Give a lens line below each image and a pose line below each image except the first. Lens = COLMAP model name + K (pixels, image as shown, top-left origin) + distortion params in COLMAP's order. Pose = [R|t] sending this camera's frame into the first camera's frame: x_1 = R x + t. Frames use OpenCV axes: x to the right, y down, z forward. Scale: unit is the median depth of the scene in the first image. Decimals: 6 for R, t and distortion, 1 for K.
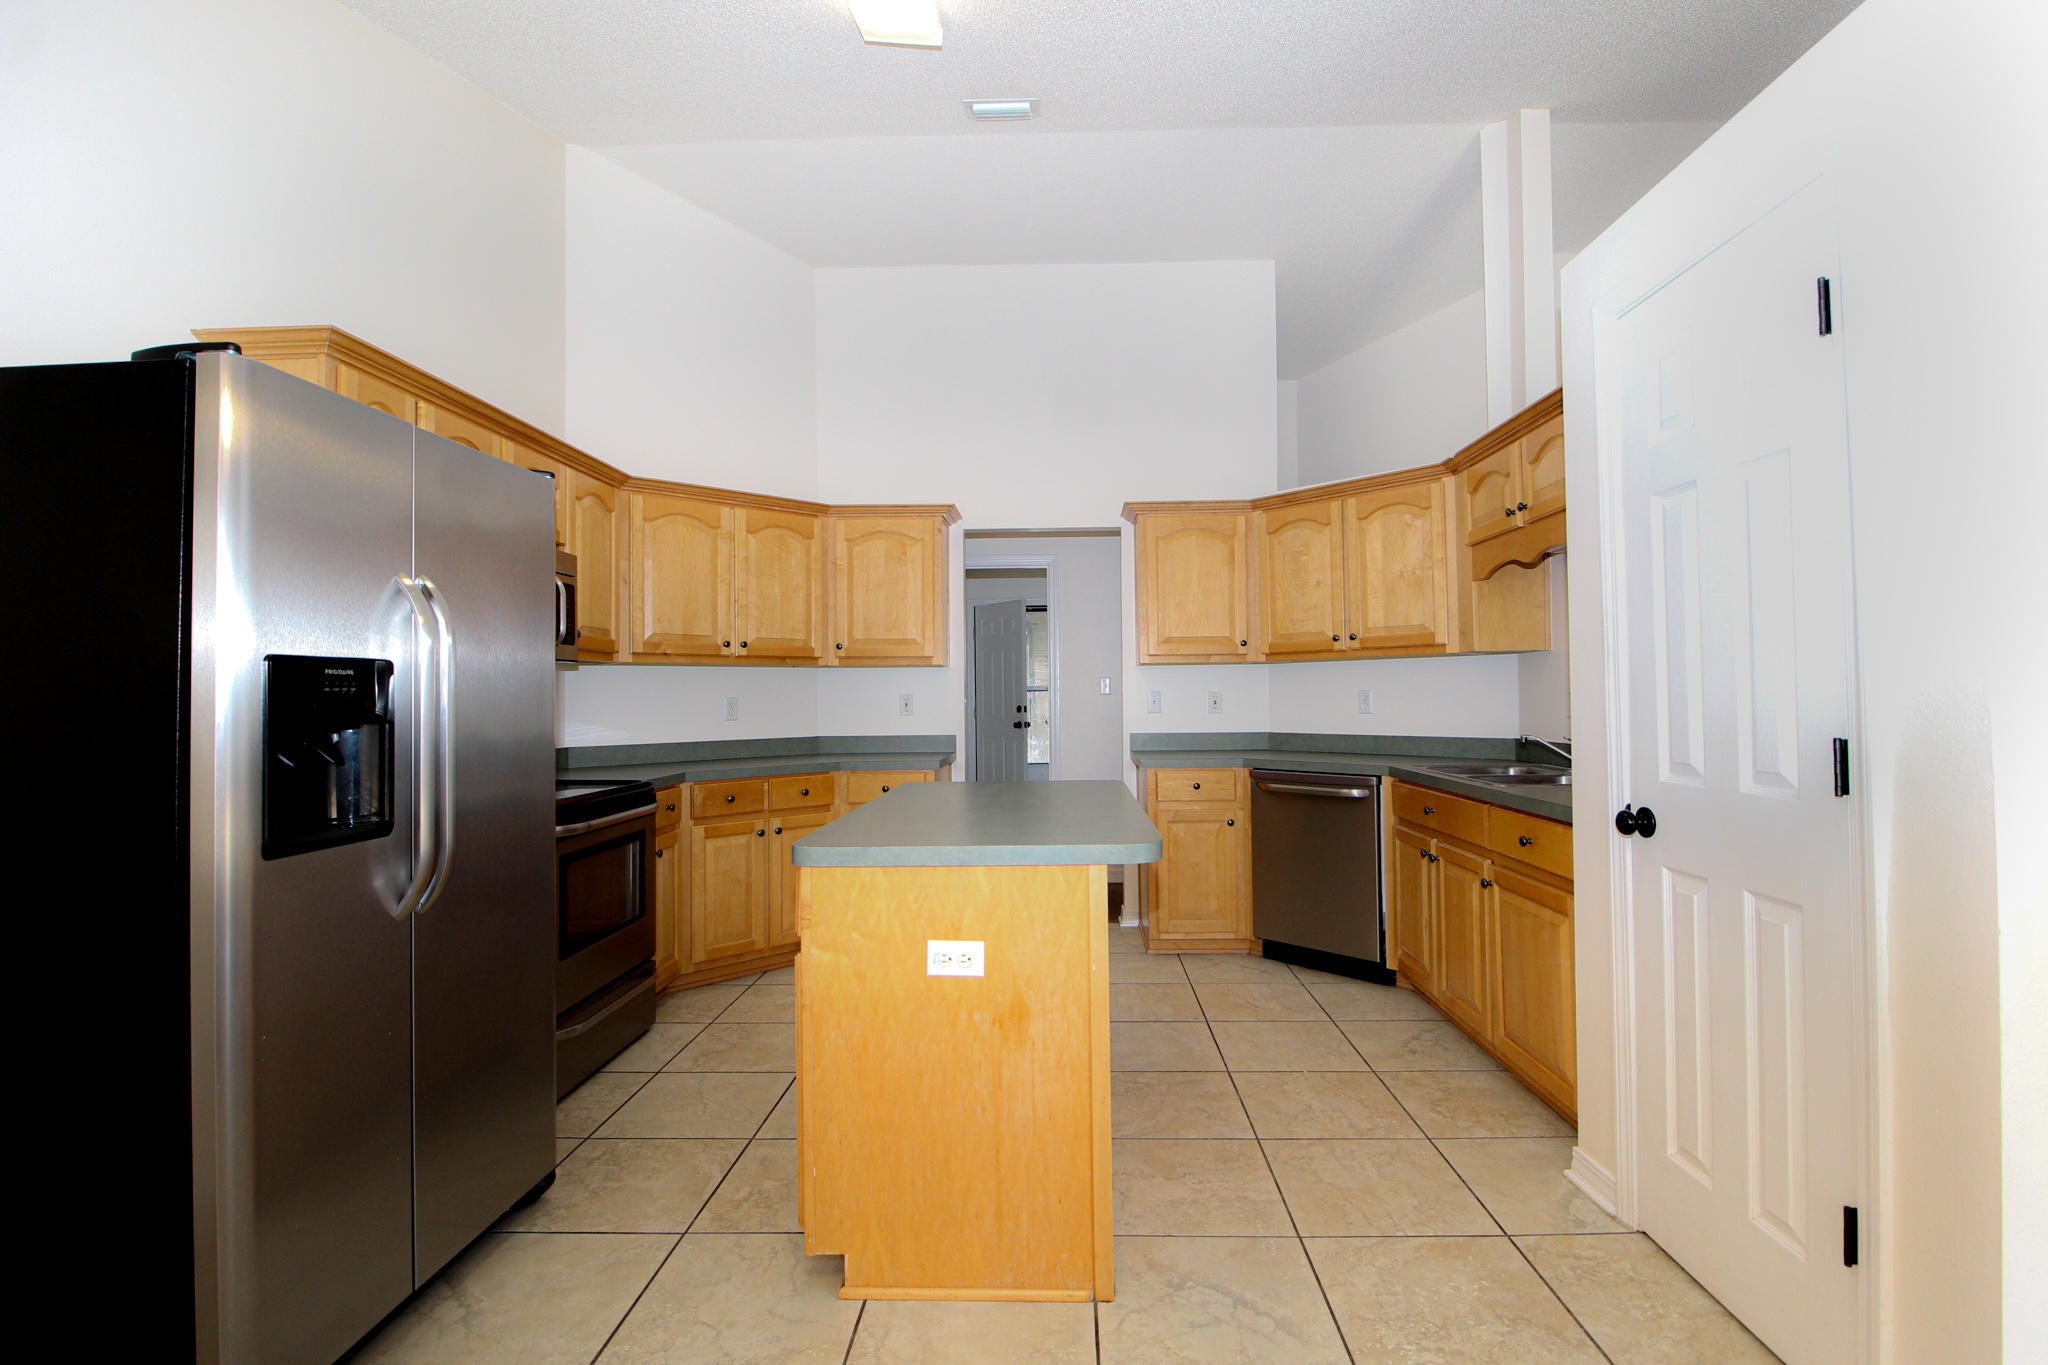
lens RADIAL K [[949.2, 0, 1033.3], [0, 949.2, 675.7], [0, 0, 1]] dist [-0.011526, -0.006809]
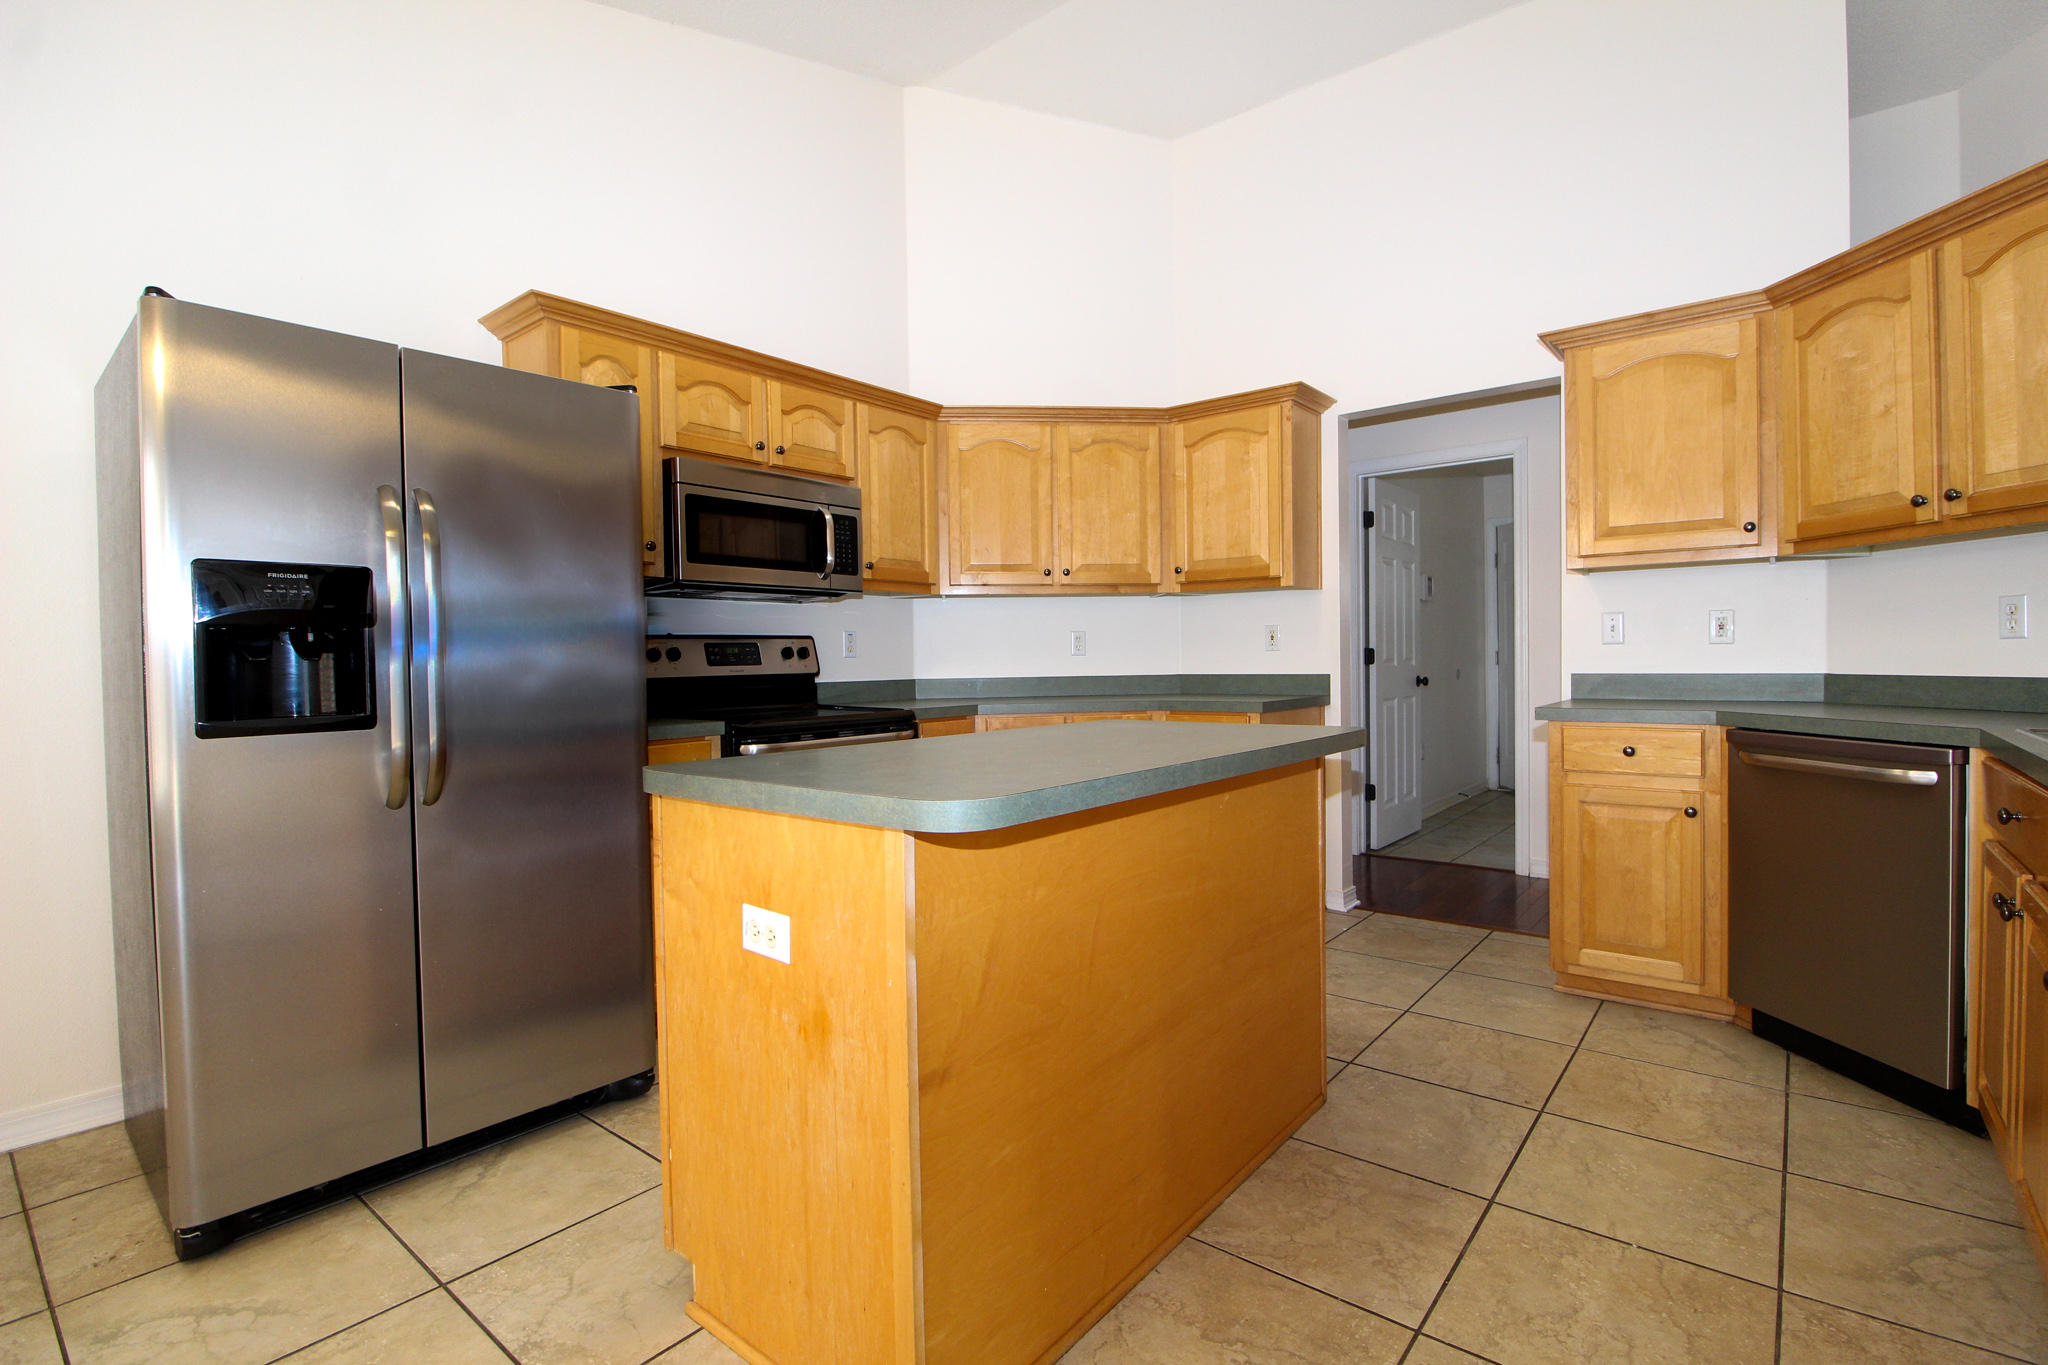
lens RADIAL K [[949.2, 0, 1016.7], [0, 949.2, 678.9], [0, 0, 1]] dist [-0.011526, -0.006809]
pose [[0.797353, 0.011897, -0.603395, 0.234224], [0.018110, 0.998884, 0.043626, 0.032125], [0.603241, -0.045713, 0.796248, 0.242974]]
